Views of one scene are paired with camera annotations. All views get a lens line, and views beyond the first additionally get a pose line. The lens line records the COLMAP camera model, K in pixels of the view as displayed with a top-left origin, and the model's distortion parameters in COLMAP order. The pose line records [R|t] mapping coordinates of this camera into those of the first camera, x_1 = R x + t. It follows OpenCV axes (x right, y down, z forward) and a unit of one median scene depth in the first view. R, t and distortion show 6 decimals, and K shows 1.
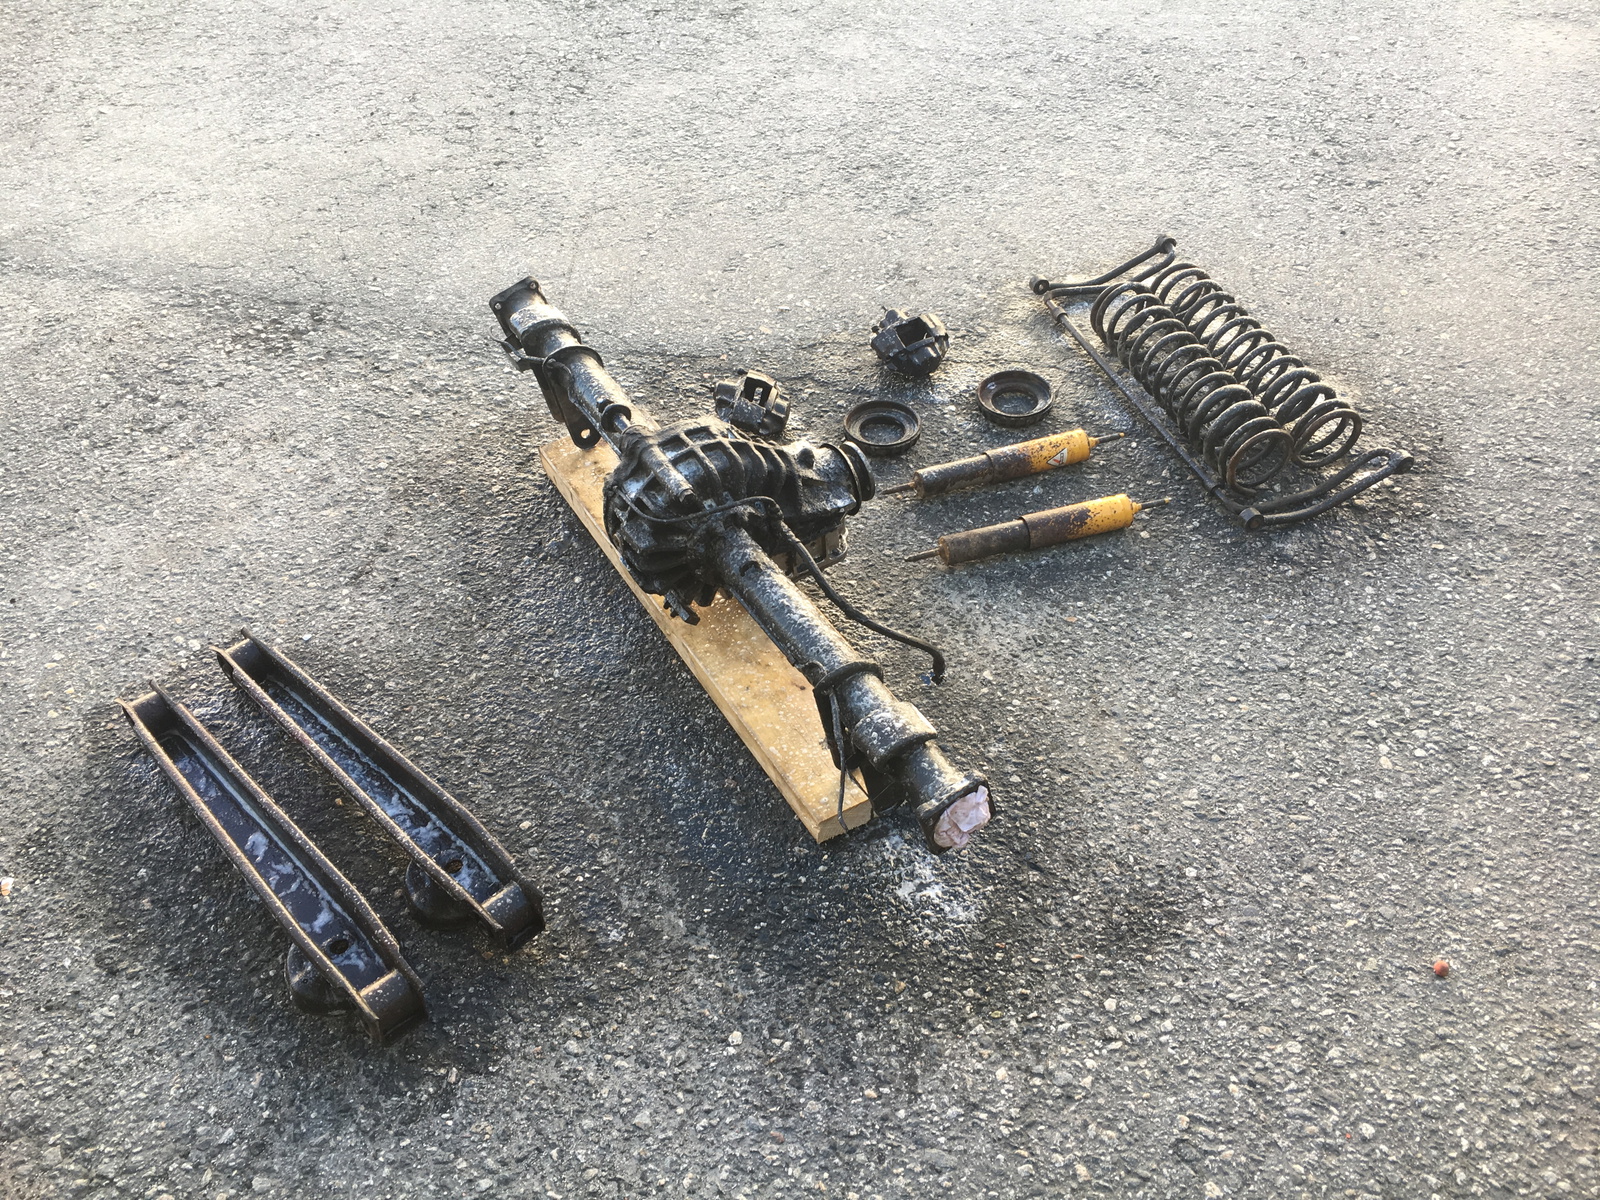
lens RADIAL K [[1355.5, 0, 804.5], [0, 1355.5, 603.1], [0, 0, 1]] dist [0.055888, -0.074339]
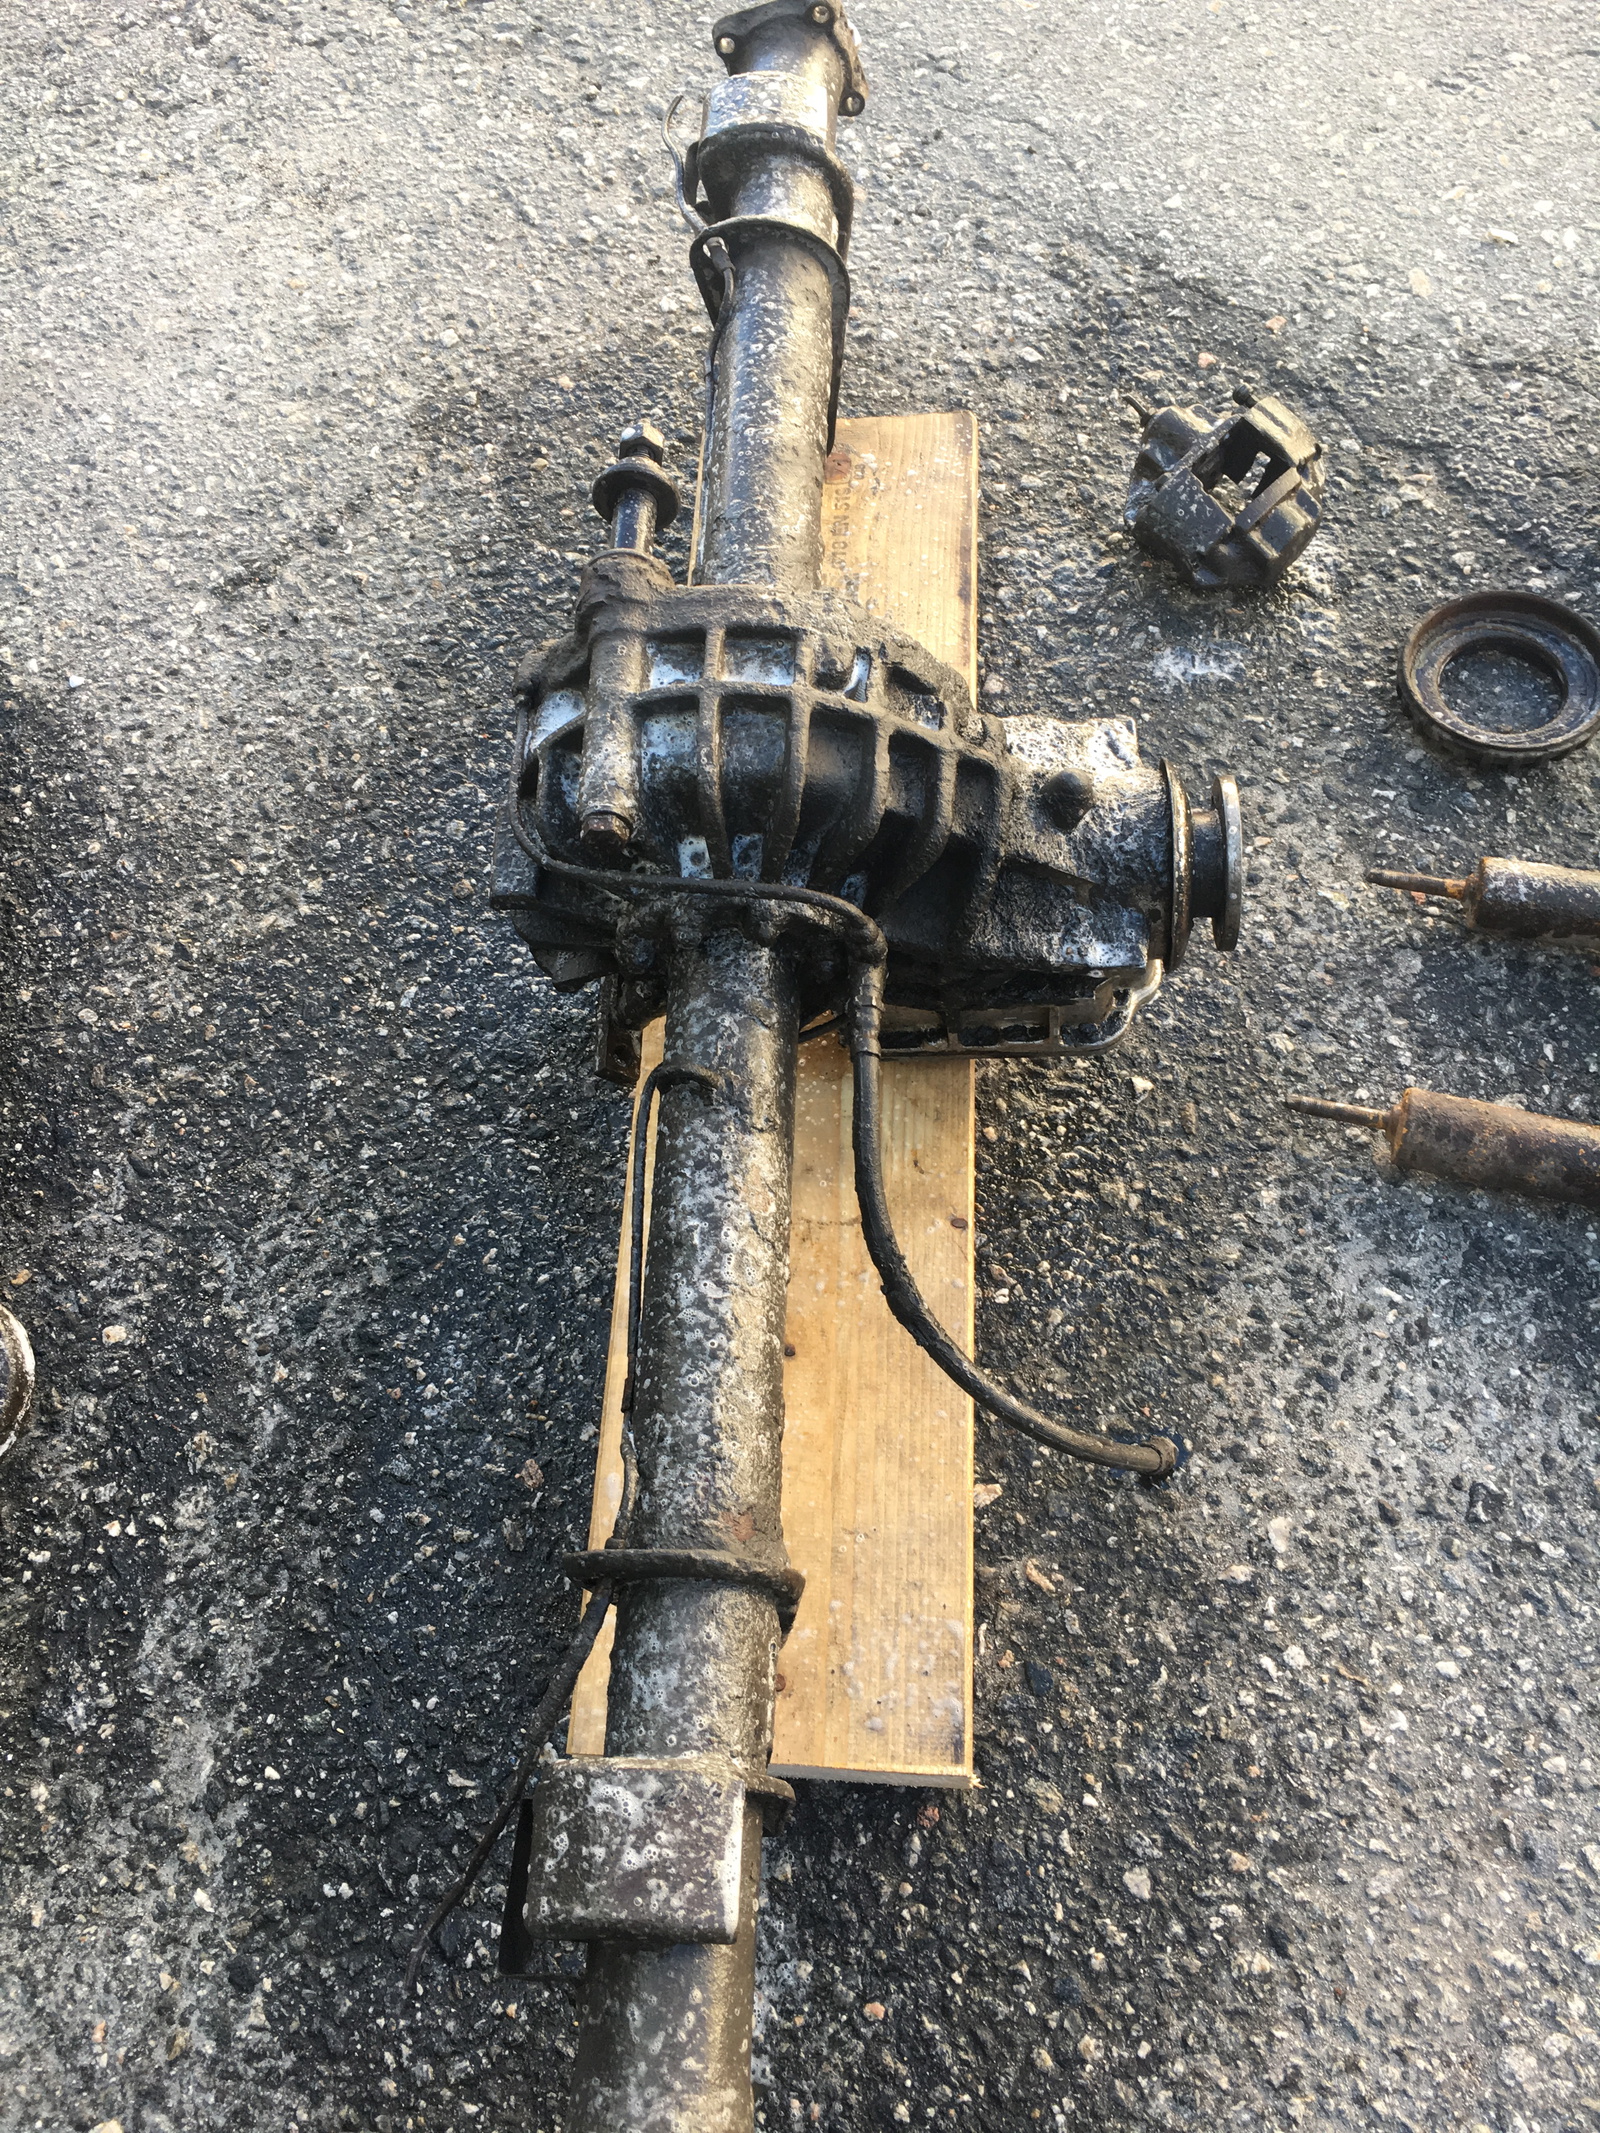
lens RADIAL K [[1807.0, 0, 796.1], [0, 1807.0, 1062.6], [0, 0, 1]] dist [0.055888, -0.074339]
pose [[0.832632, 0.461232, -0.306577, 0.116120], [-0.328489, 0.856964, 0.397123, -0.207149], [0.445891, -0.229950, 0.865046, 0.532295]]
